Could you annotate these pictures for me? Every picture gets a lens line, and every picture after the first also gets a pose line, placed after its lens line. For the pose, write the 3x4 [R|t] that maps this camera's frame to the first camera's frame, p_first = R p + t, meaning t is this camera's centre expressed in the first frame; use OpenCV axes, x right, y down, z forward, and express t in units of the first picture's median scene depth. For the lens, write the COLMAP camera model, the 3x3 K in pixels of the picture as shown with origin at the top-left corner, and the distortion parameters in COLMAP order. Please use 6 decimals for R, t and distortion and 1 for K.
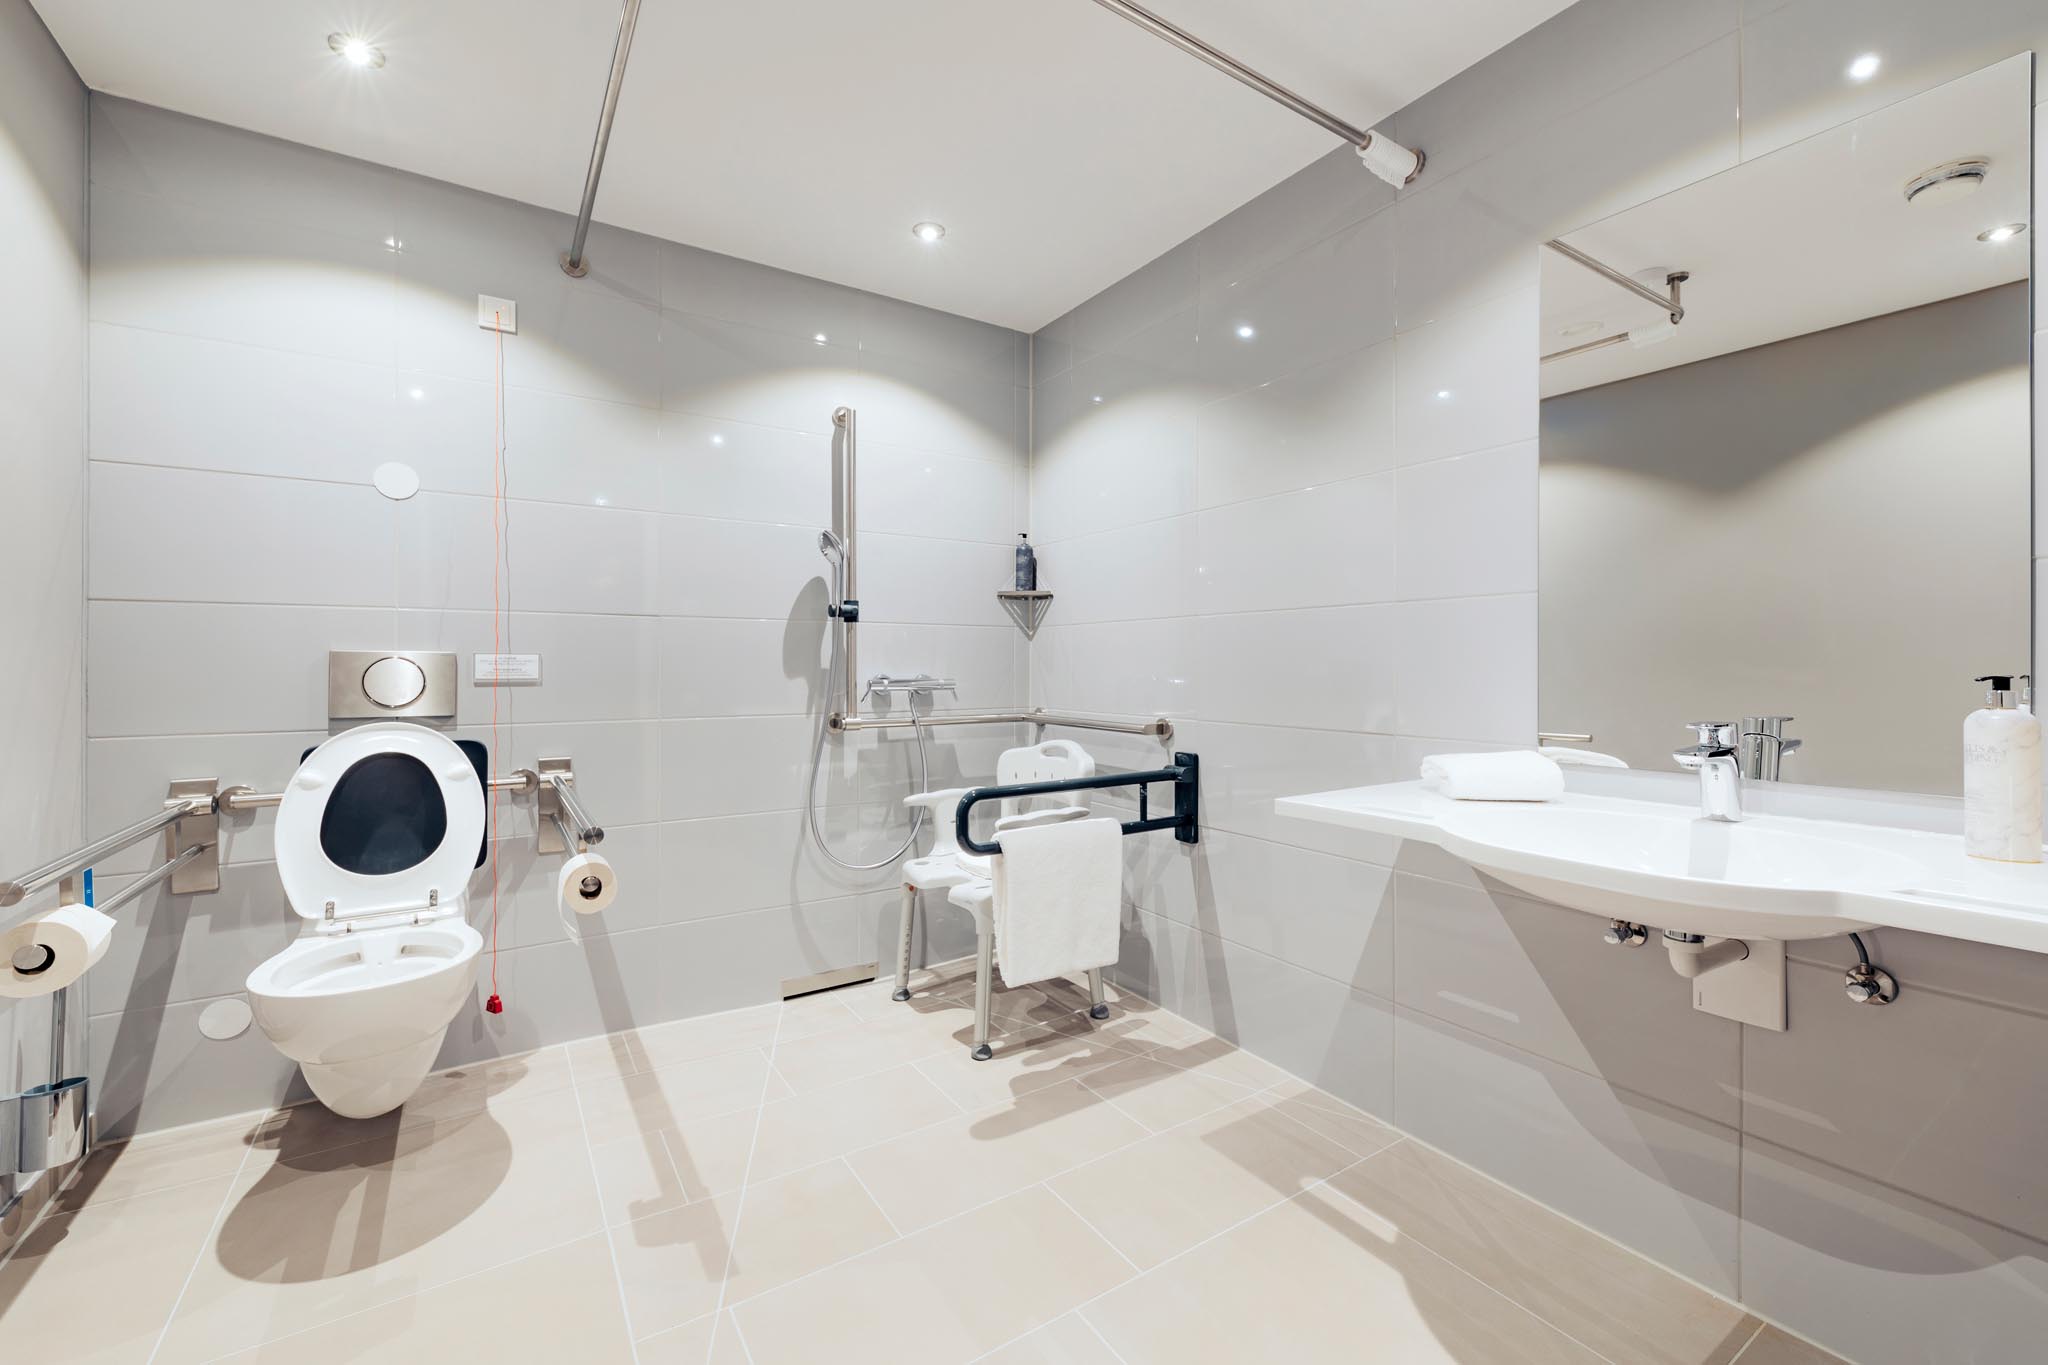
lens RADIAL K [[830.4, 0, 1022.5], [0, 830.4, 664.7], [0, 0, 1]] dist [-0.000601, 0.000029]
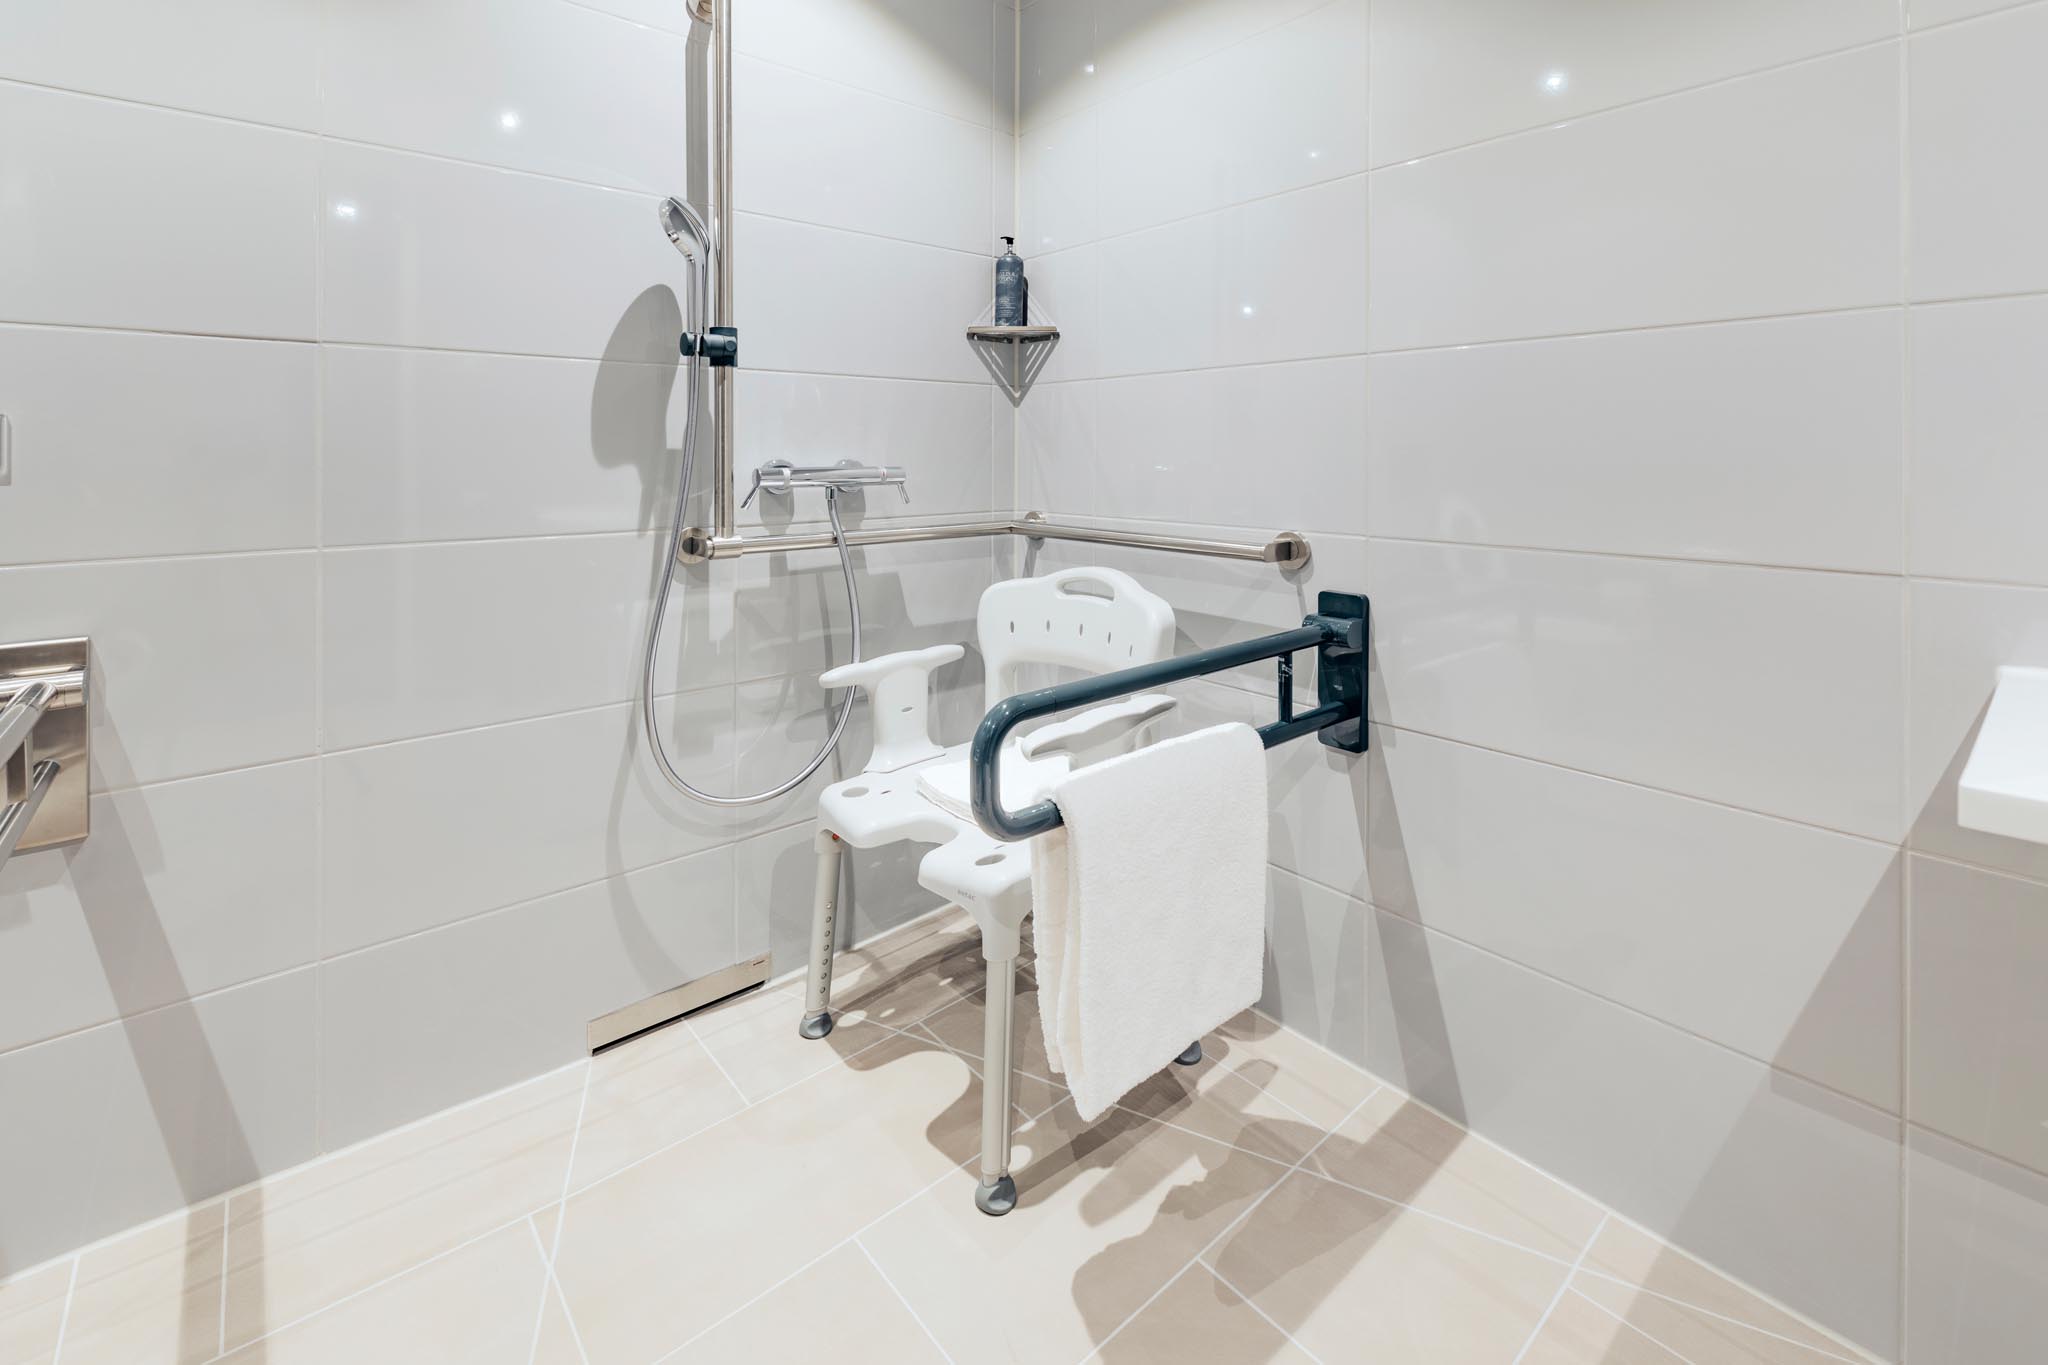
lens RADIAL K [[831.6, 0, 1047.9], [0, 831.6, 454.3], [0, 0, 1]] dist [-0.000066, 0.000227]
pose [[0.982965, 0.000096, 0.183795, -0.093342], [0.000017, 1.000000, -0.000612, 0.008968], [-0.183795, 0.000605, 0.982964, 0.404415]]
